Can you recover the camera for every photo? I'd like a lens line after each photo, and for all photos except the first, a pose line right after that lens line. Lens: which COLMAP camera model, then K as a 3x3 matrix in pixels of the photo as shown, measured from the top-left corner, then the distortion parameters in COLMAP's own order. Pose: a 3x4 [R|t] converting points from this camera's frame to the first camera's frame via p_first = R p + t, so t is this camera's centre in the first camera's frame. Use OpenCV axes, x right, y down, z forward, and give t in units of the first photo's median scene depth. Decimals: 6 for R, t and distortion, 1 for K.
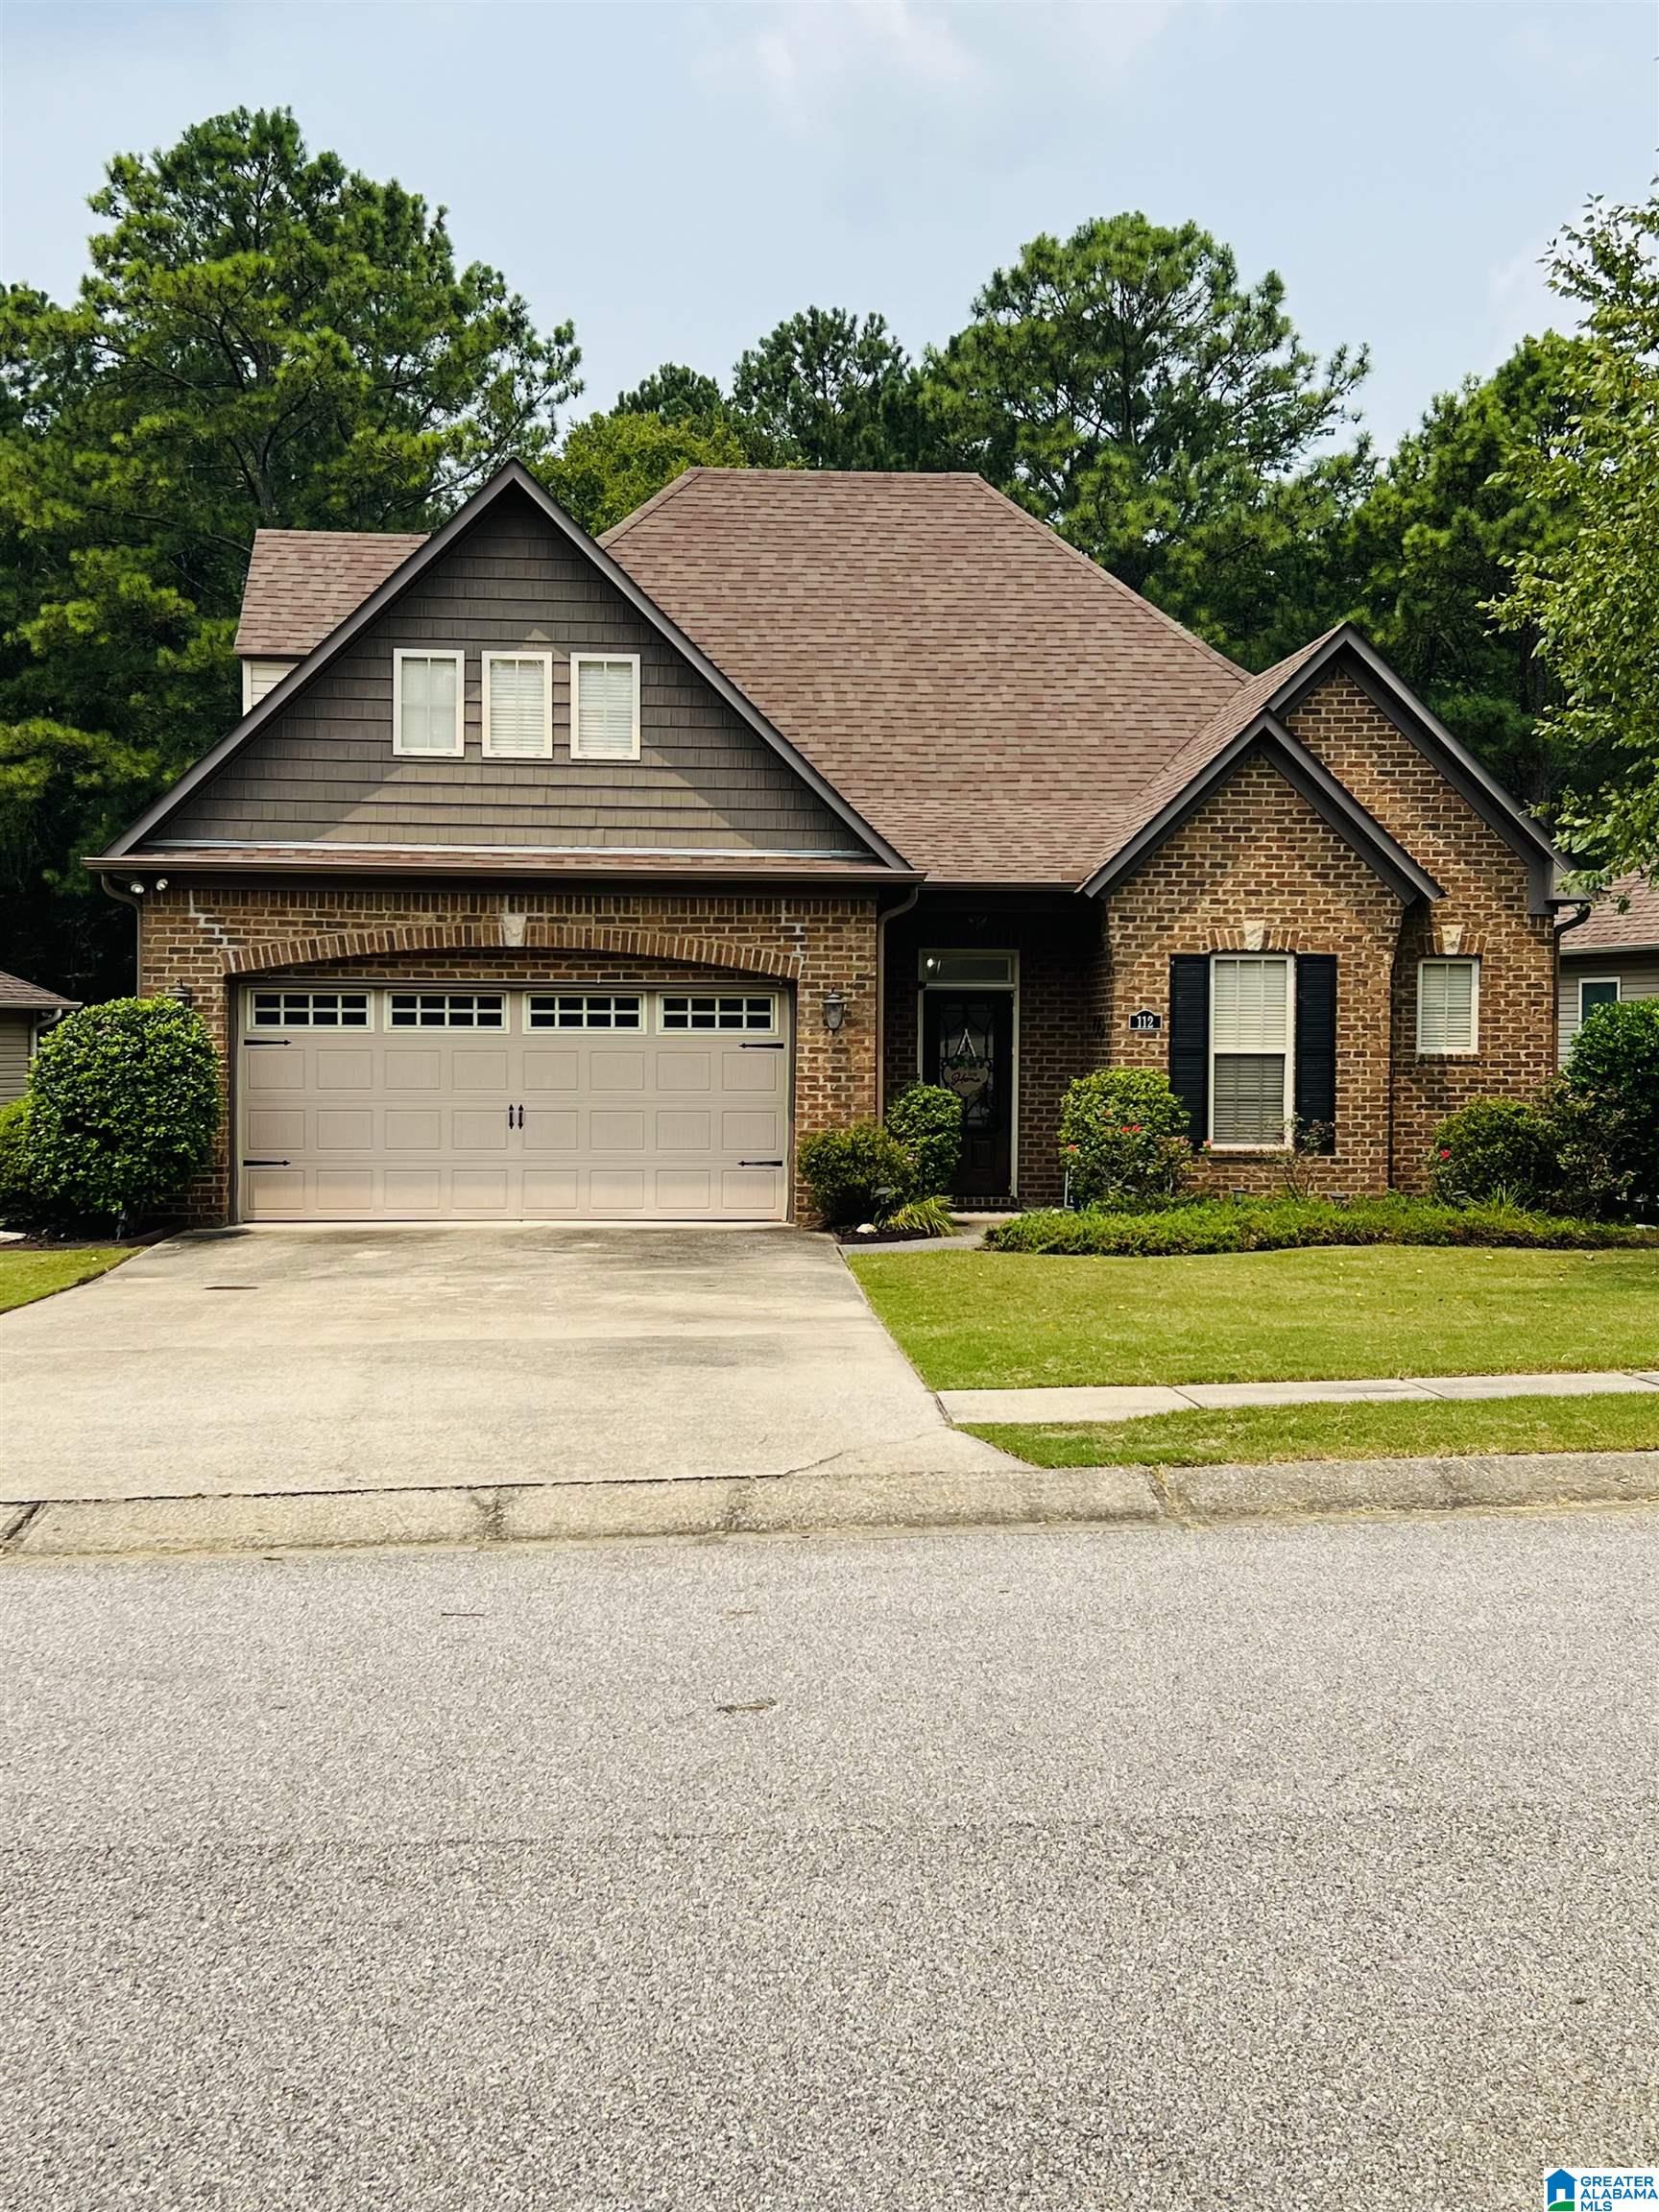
lens RADIAL K [[2499.7, 0, 834.8], [0, 2499.7, 1099.7], [0, 0, 1]] dist [0.030004, 0.000000]
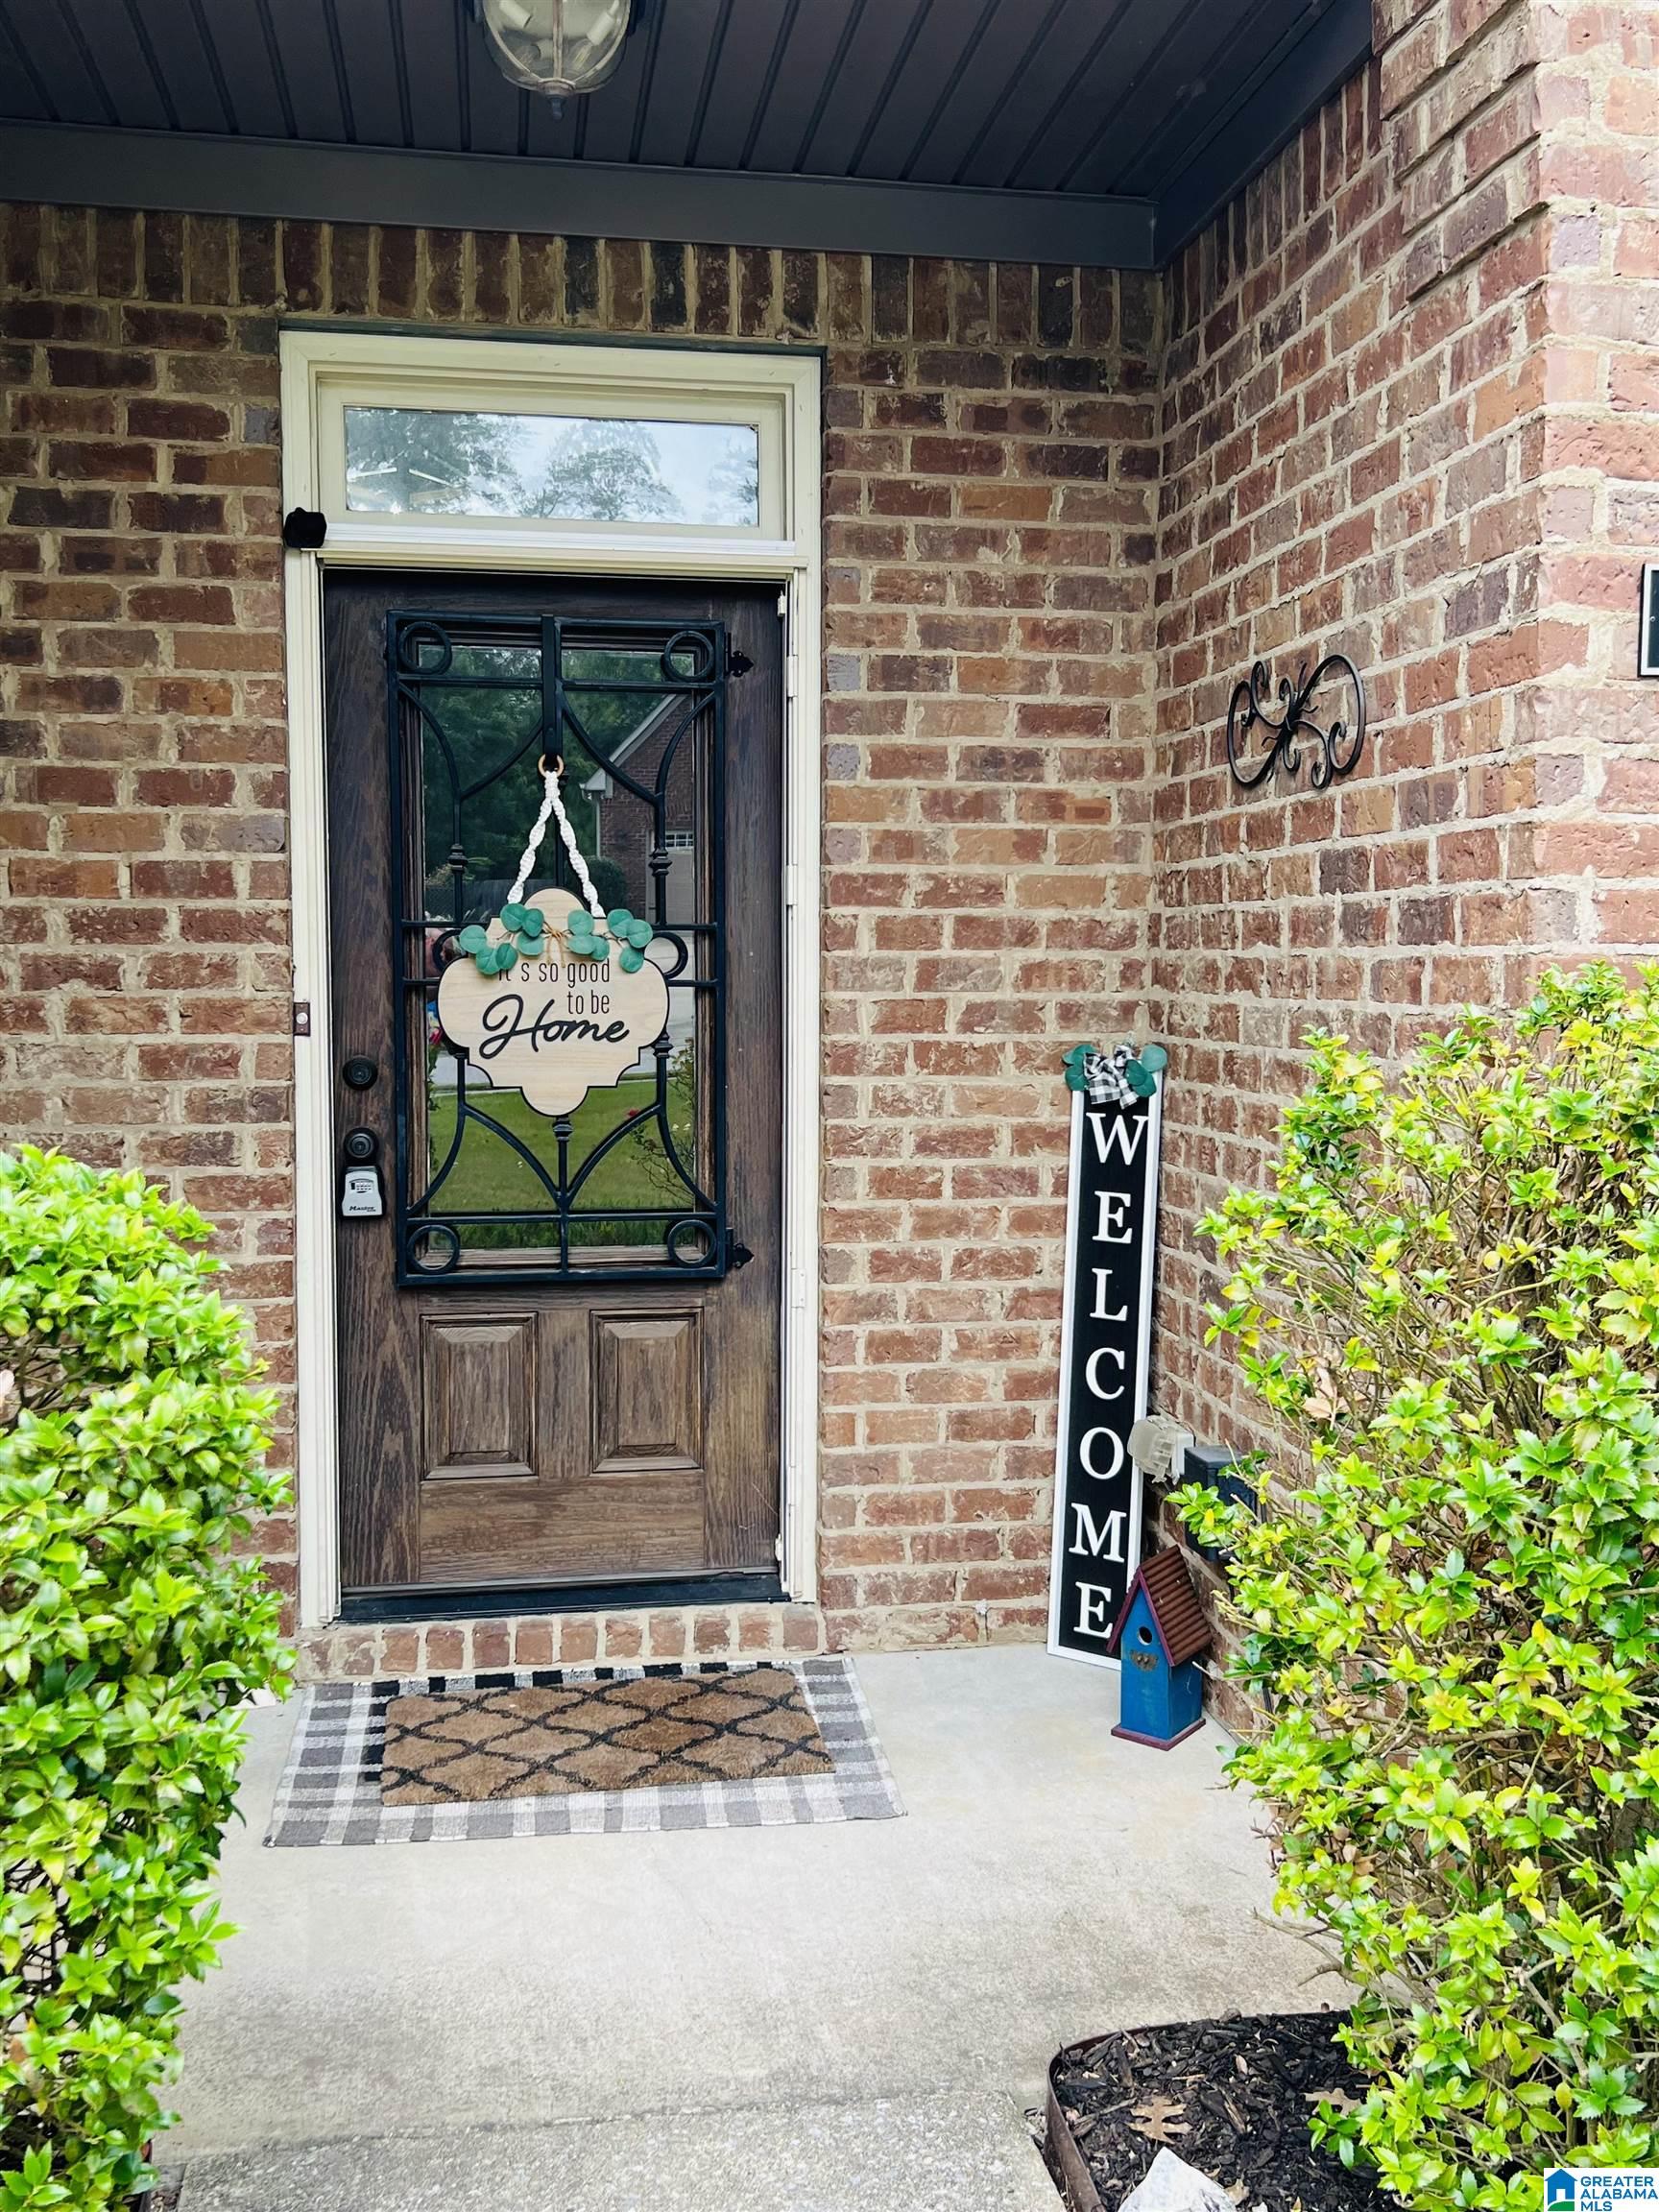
lens RADIAL K [[2066.8, 0, 831.3], [0, 2066.8, 1108.7], [0, 0, 1]] dist [0.002248, 0.000000]
pose [[0.995759, -0.009931, 0.091461, 0.065574], [0.005579, 0.998845, 0.047716, -0.010535], [-0.091829, -0.047004, 0.994665, 0.922141]]
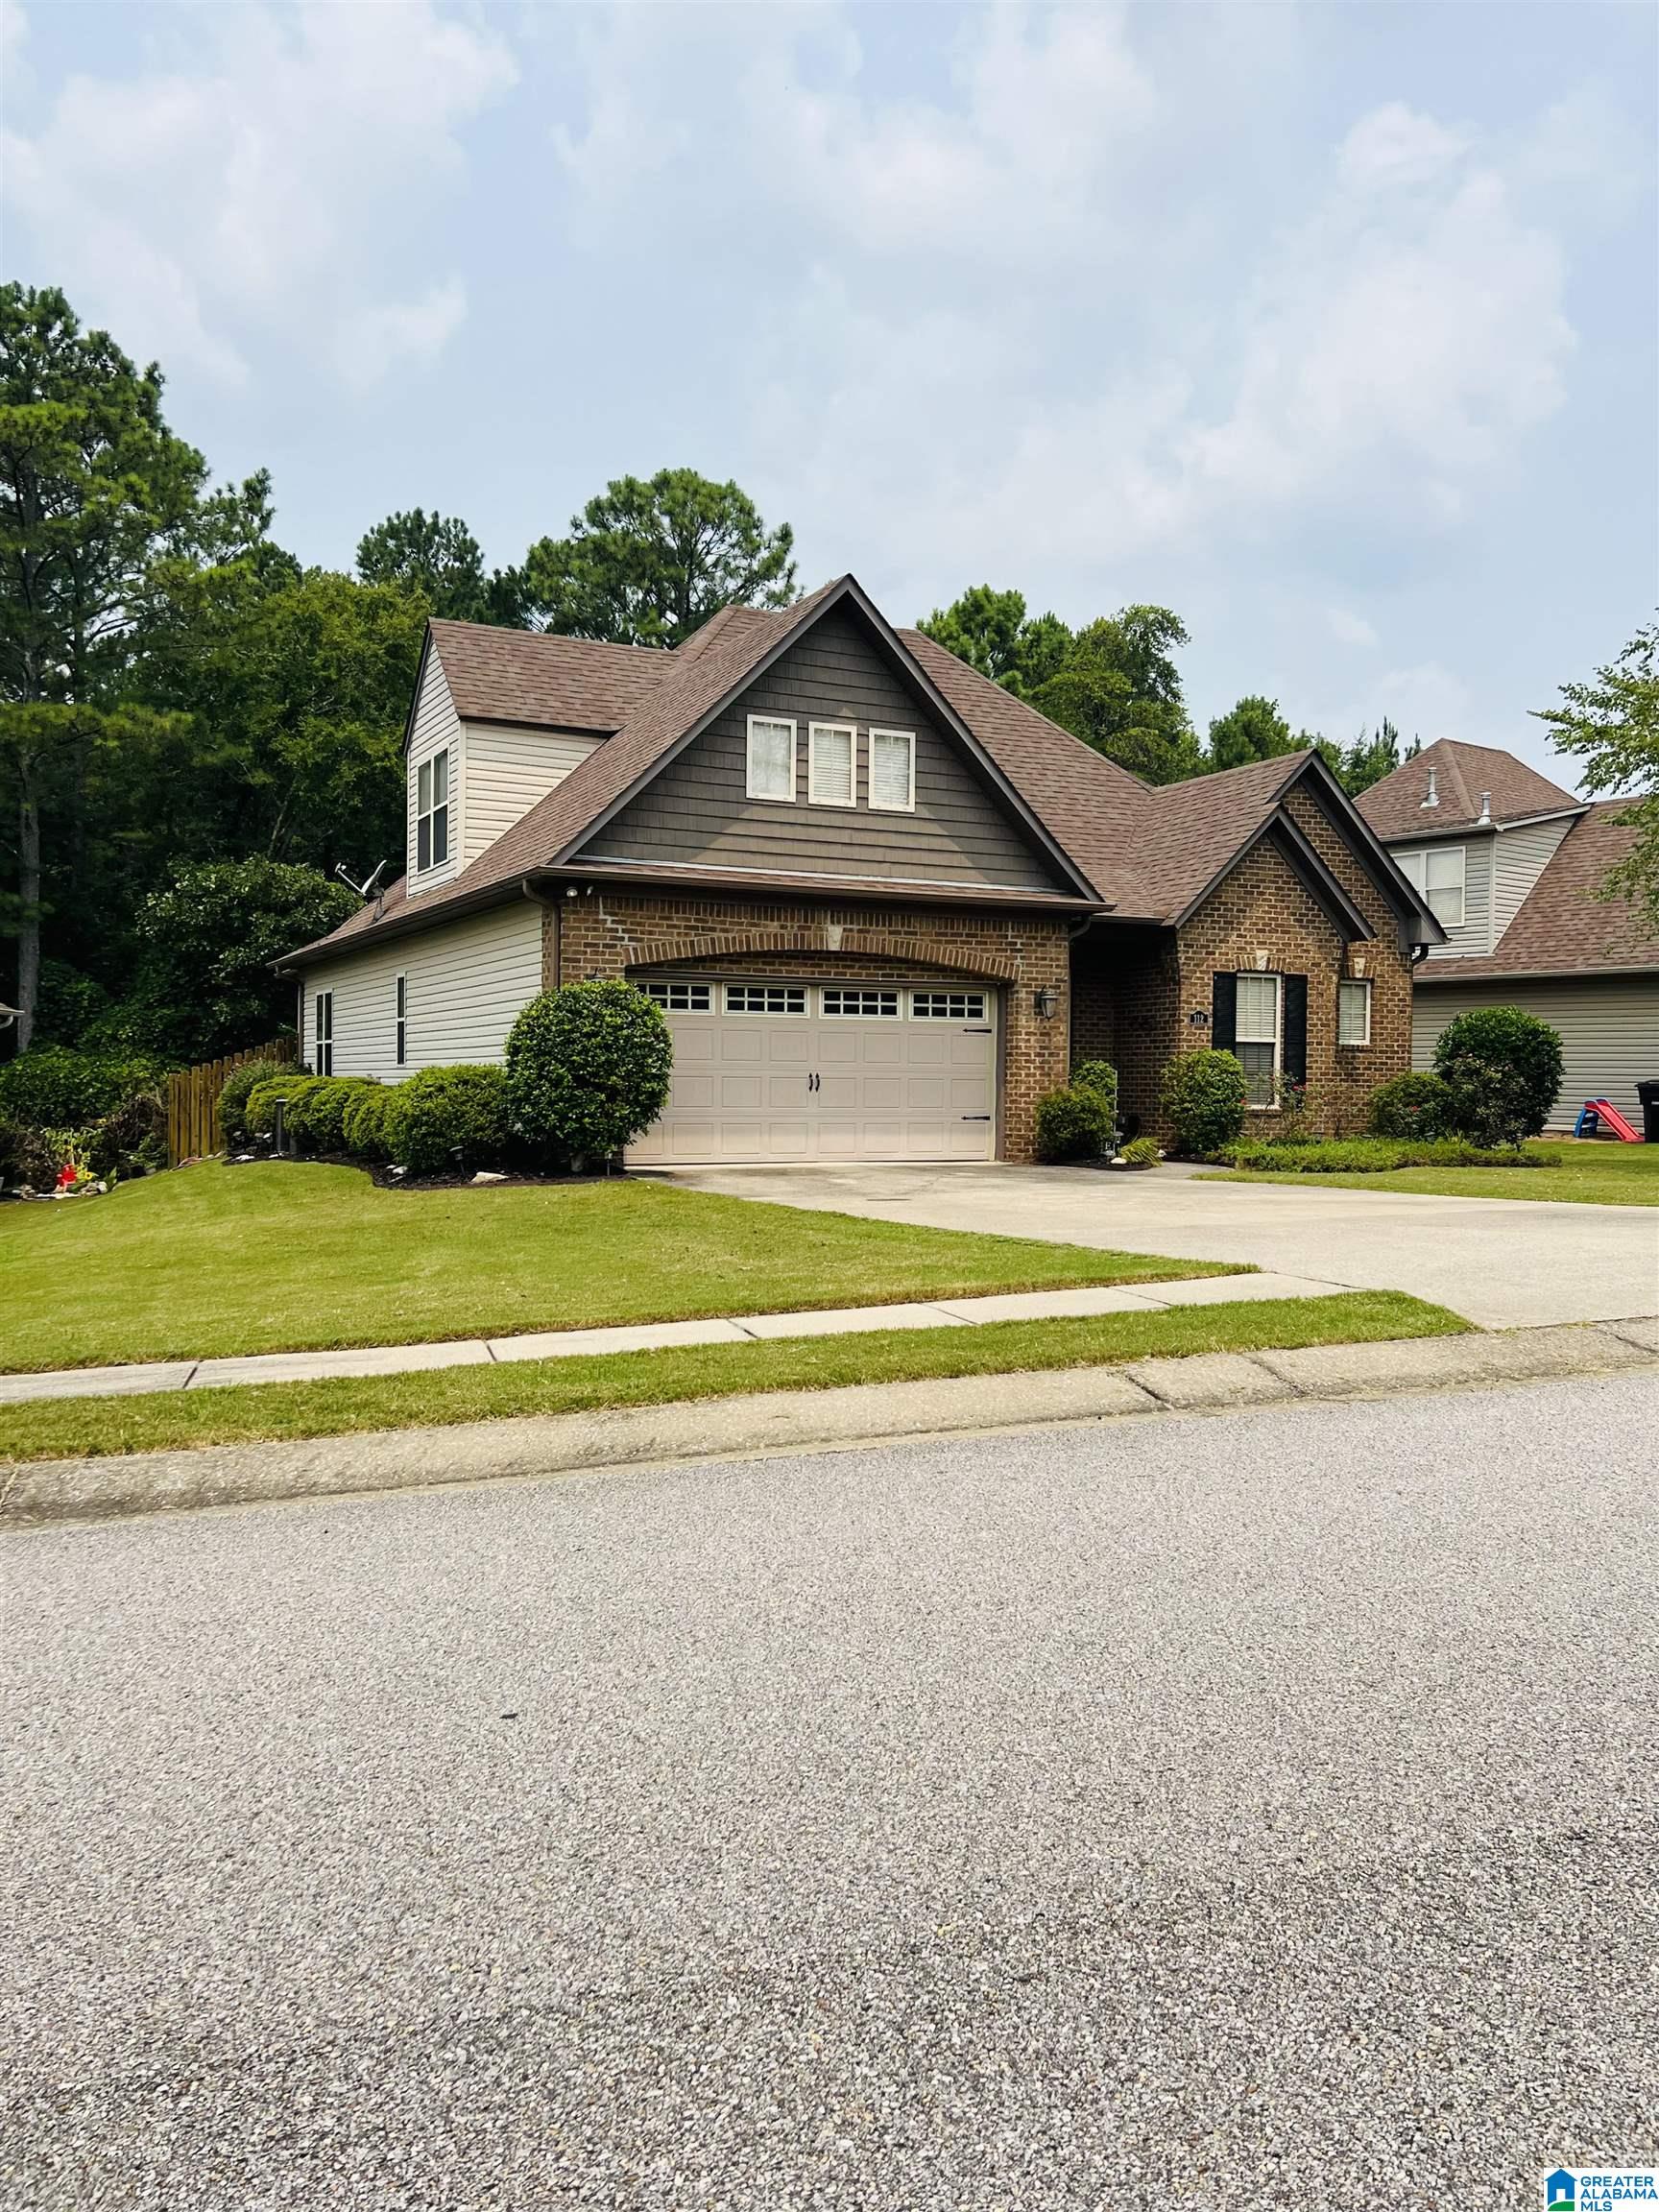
lens RADIAL K [[1772.6, 0, 840.2], [0, 1772.6, 1115.0], [0, 0, 1]] dist [0.032163, 0.001556]
pose [[0.934834, -0.003662, 0.355067, -0.440066], [0.004920, 0.999984, -0.002639, 0.026101], [-0.355052, 0.004214, 0.934837, 0.132855]]
